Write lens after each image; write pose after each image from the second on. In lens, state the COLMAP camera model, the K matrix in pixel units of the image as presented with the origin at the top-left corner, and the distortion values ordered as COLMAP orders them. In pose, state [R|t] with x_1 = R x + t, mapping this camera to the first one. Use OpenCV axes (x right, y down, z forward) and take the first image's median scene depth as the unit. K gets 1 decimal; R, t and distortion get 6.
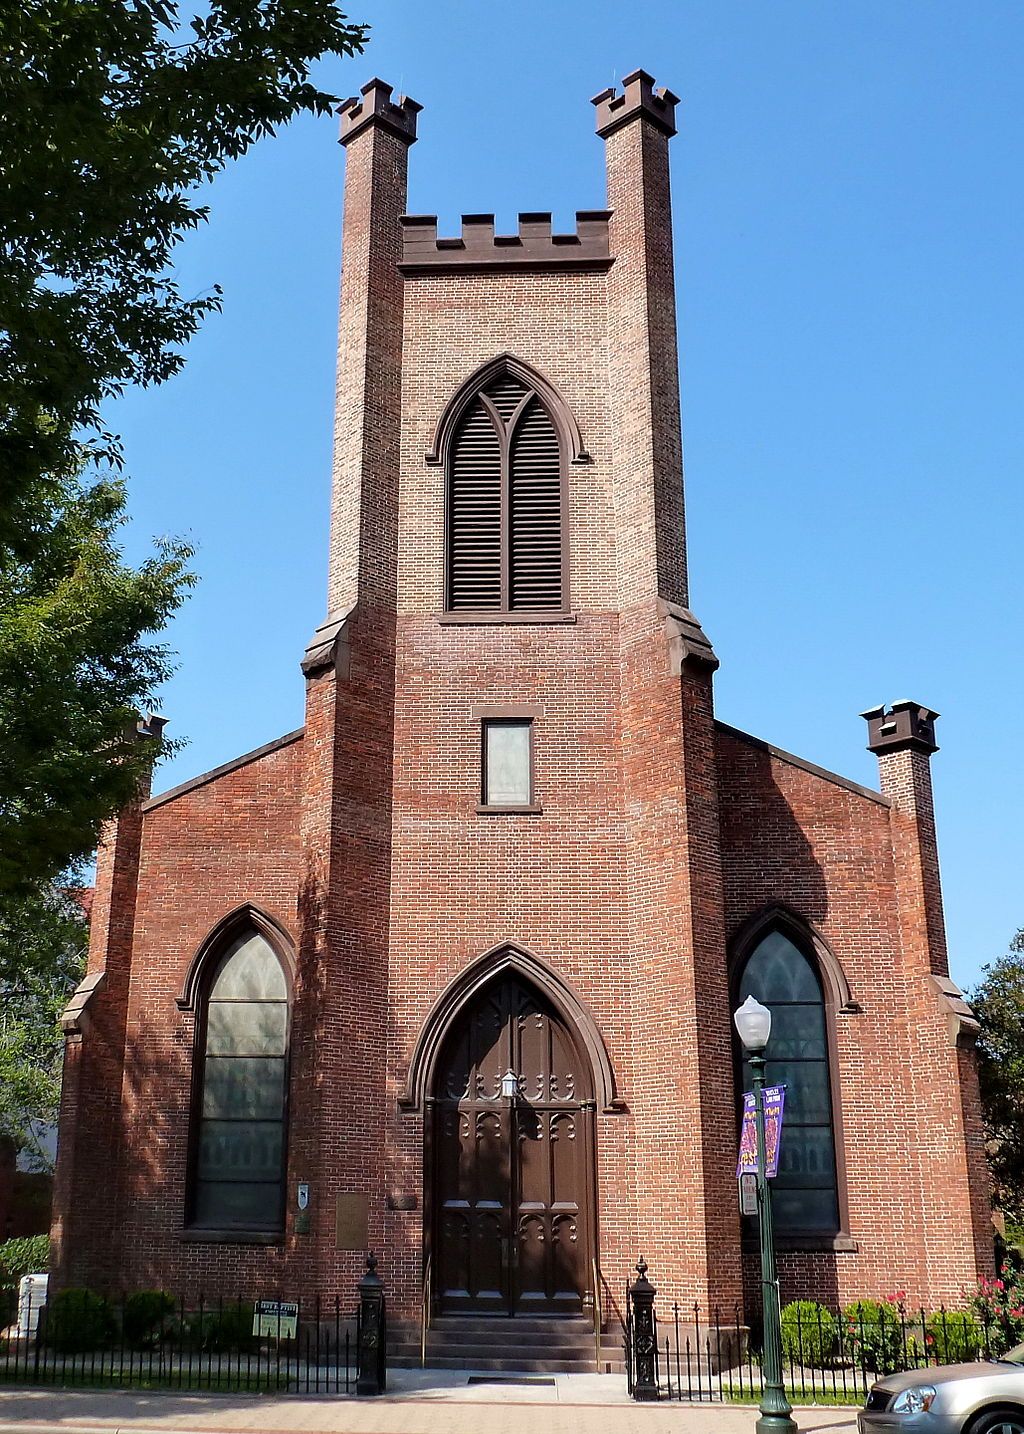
lens RADIAL K [[1564.1, 0, 512.0], [0, 1564.1, 717.0], [0, 0, 1]] dist [-0.013543, -0.034745]
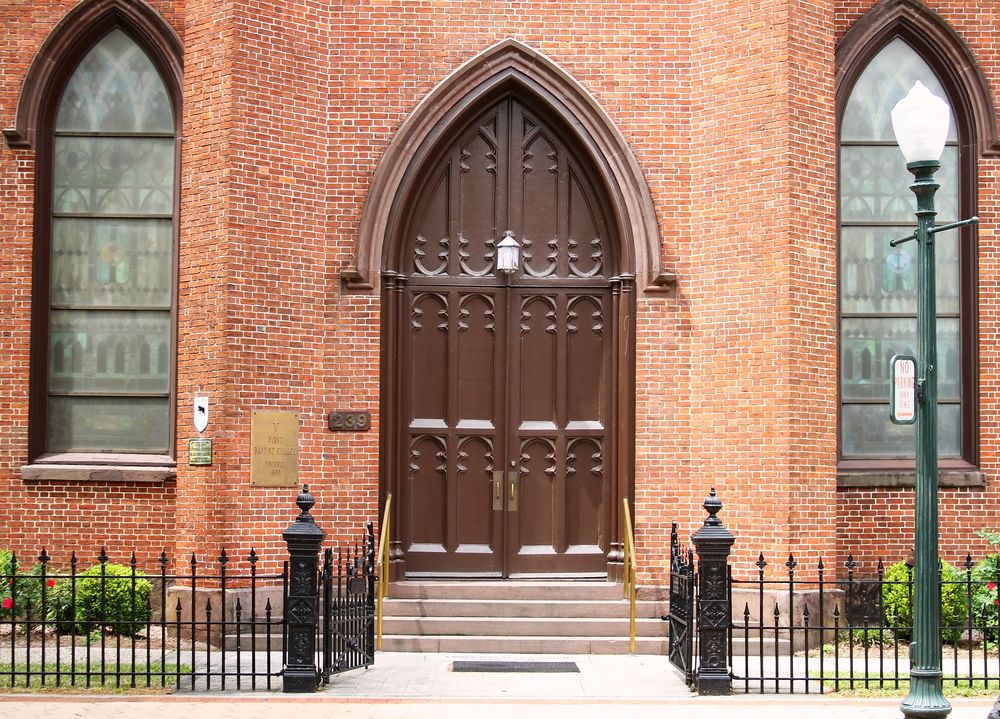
lens RADIAL K [[1123.5, 0, 500.0], [0, 1123.5, 359.5], [0, 0, 1]] dist [0.000110, 0.057686]
pose [[0.995037, 0.009447, 0.099051, -0.053283], [-0.026300, 0.985050, 0.170249, 0.198384], [-0.095962, -0.172009, 0.980410, 0.513506]]
